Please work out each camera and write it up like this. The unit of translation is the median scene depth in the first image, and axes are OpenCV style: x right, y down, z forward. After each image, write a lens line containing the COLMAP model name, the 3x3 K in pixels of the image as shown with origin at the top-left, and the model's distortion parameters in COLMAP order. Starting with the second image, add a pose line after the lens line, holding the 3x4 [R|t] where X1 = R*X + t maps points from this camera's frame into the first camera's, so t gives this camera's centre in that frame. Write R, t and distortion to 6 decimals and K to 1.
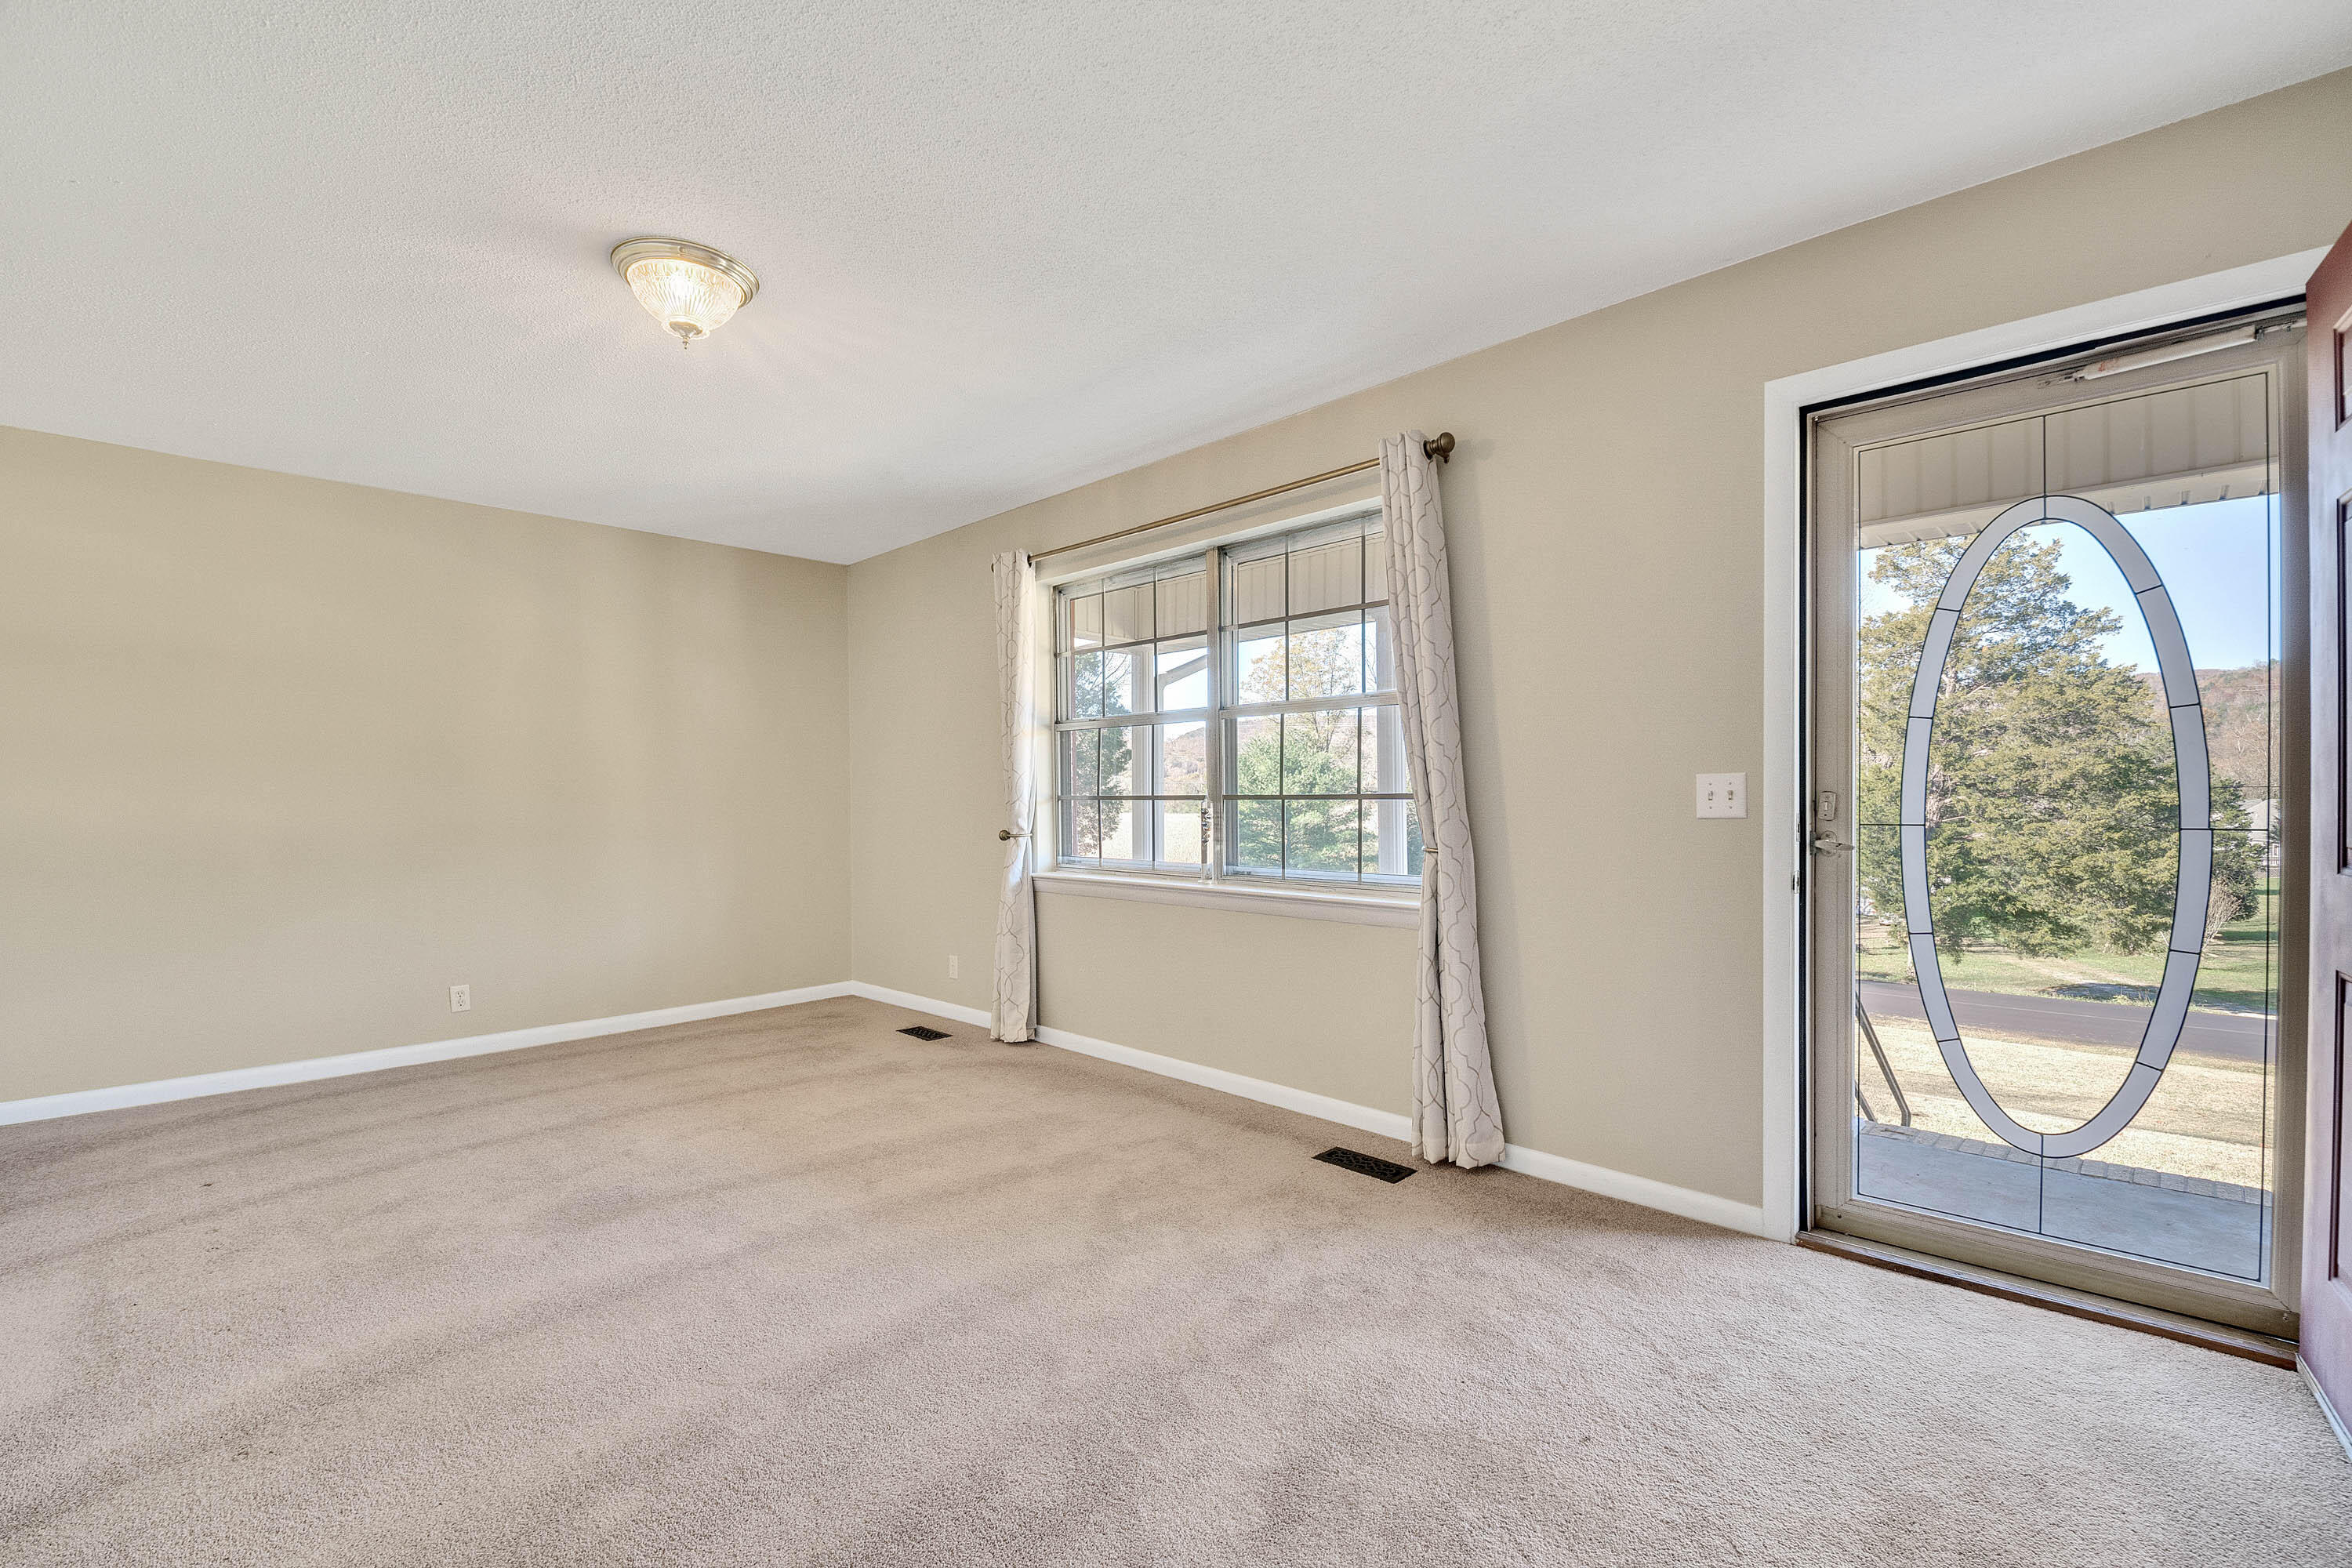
lens RADIAL K [[1044.1, 0, 1171.2], [0, 1044.1, 807.6], [0, 0, 1]] dist [0.041190, -0.032235]
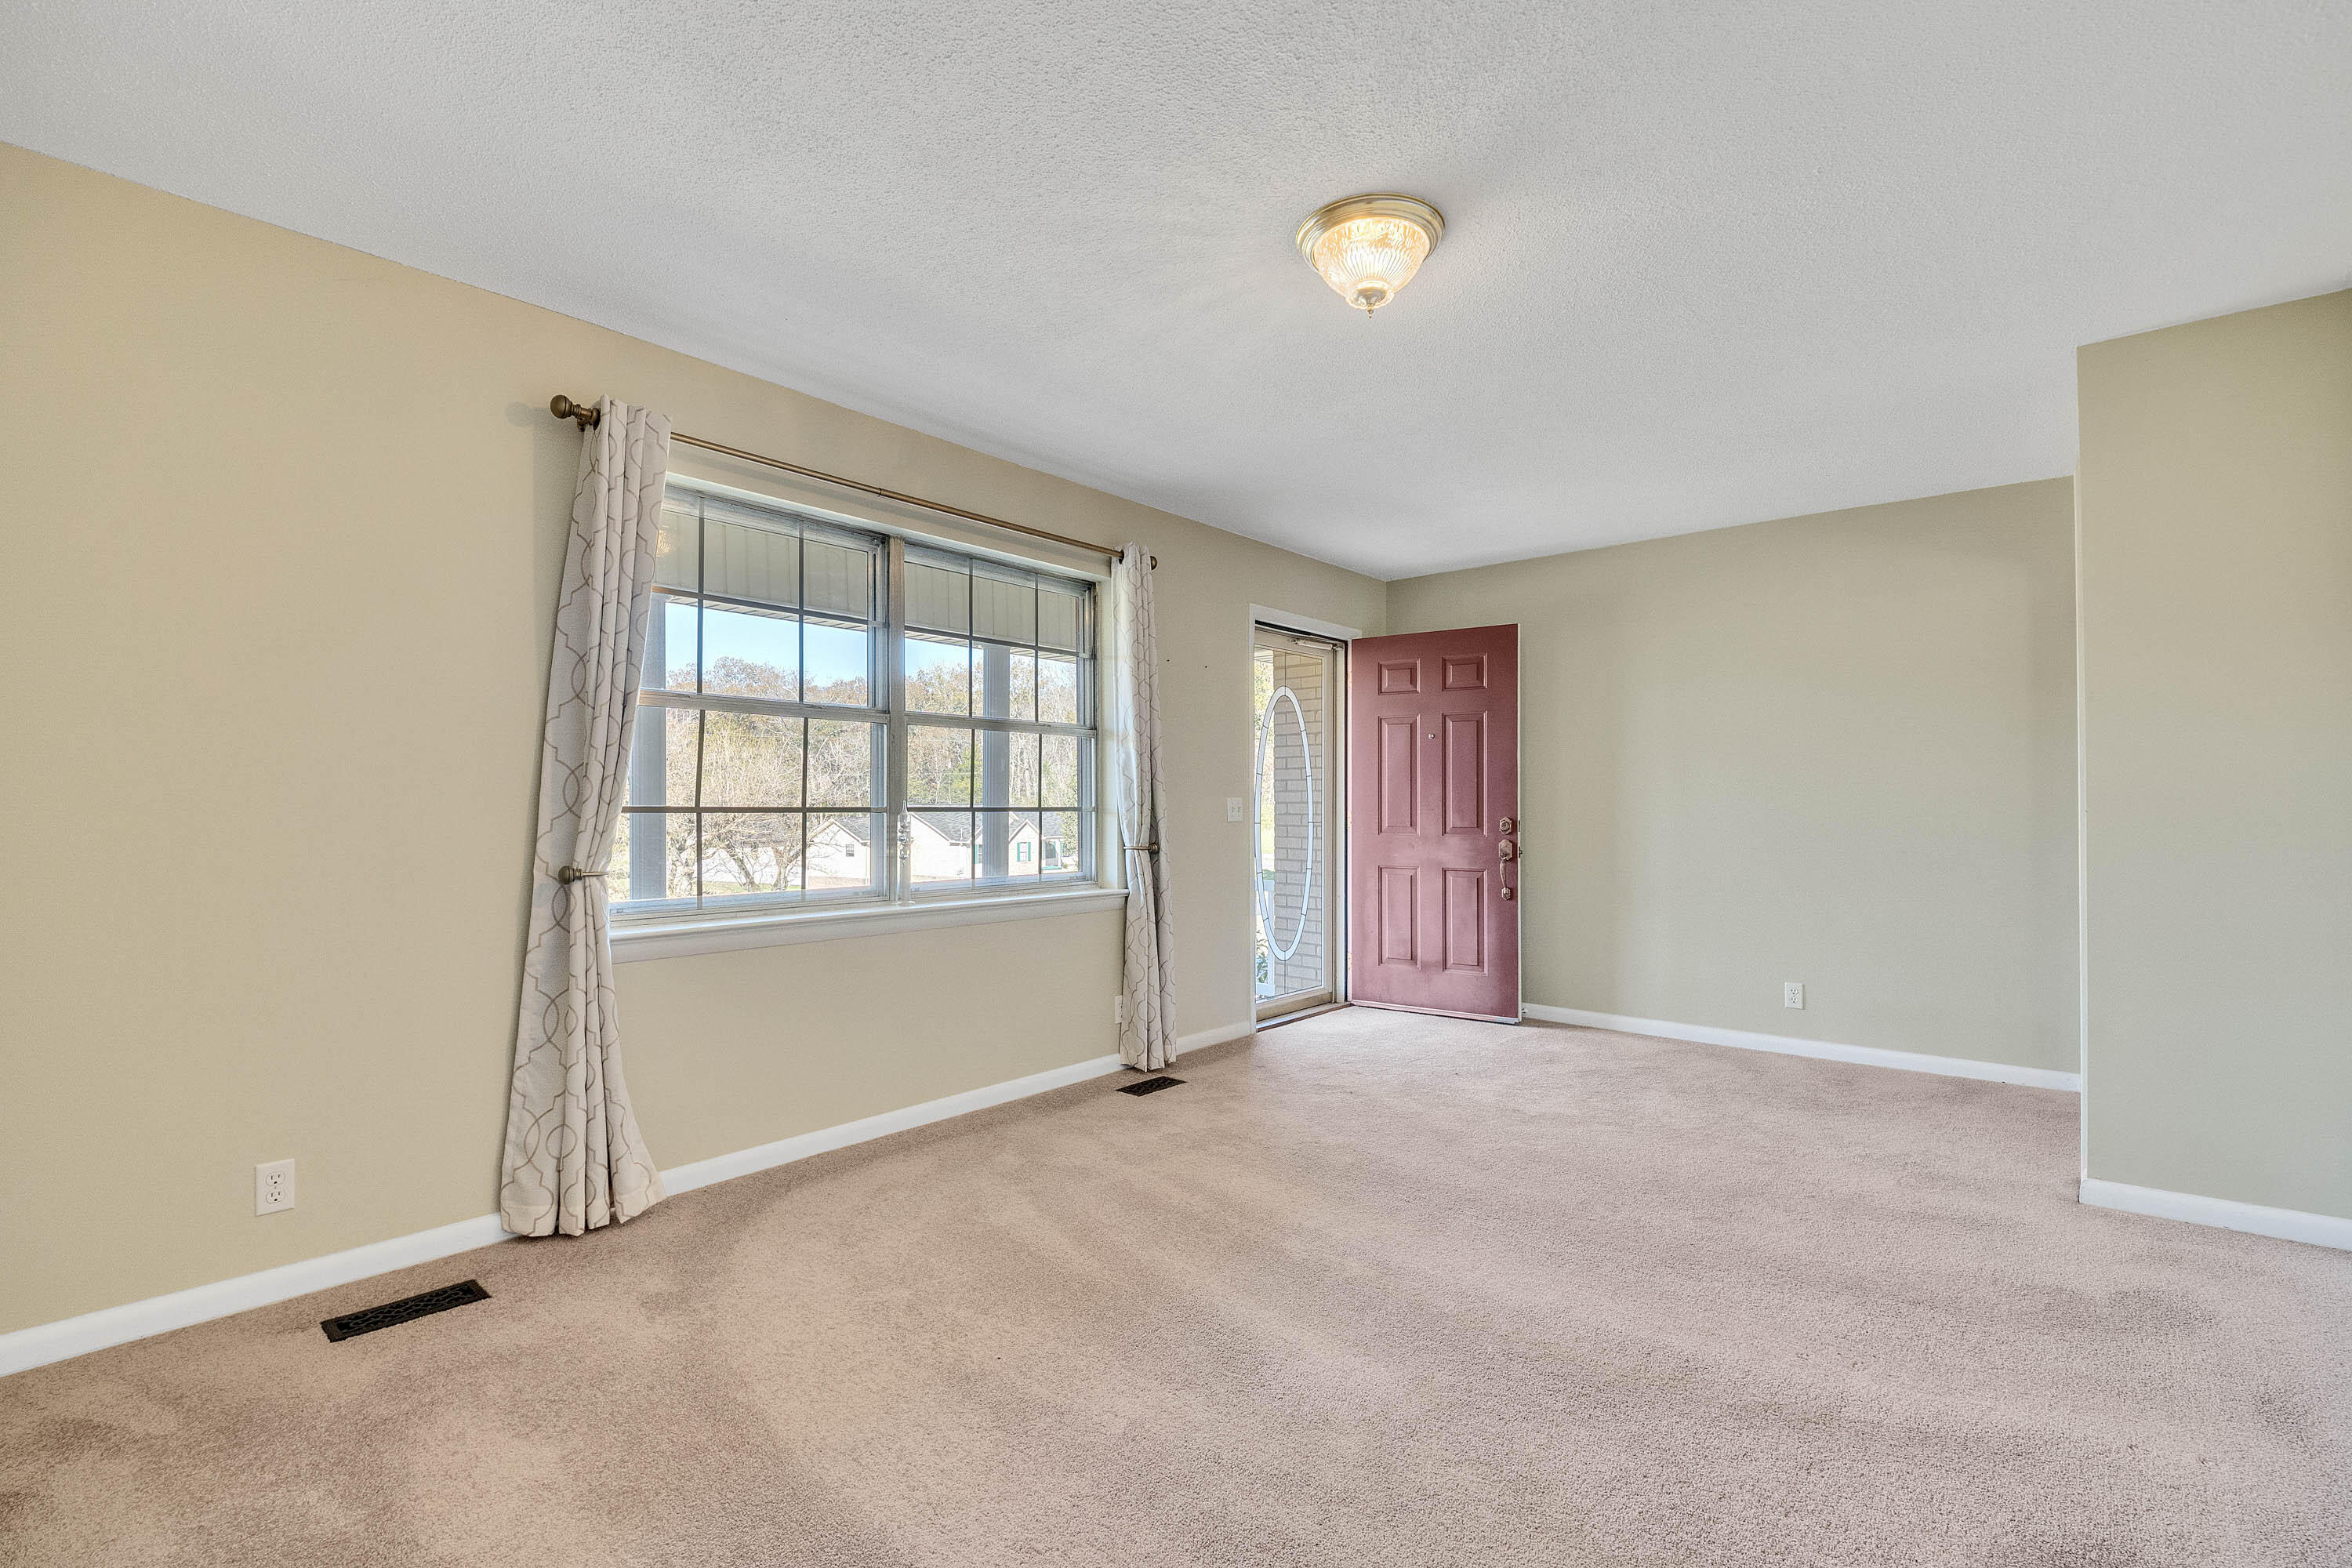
lens RADIAL K [[984.0, 0, 1173.4], [0, 984.0, 794.0], [0, 0, 1]] dist [-0.052188, -0.000085]
pose [[-0.050523, 0.021067, 0.998501, -0.803805], [0.012277, 0.999715, -0.020471, -0.002920], [-0.998647, 0.011225, -0.050767, 0.788338]]
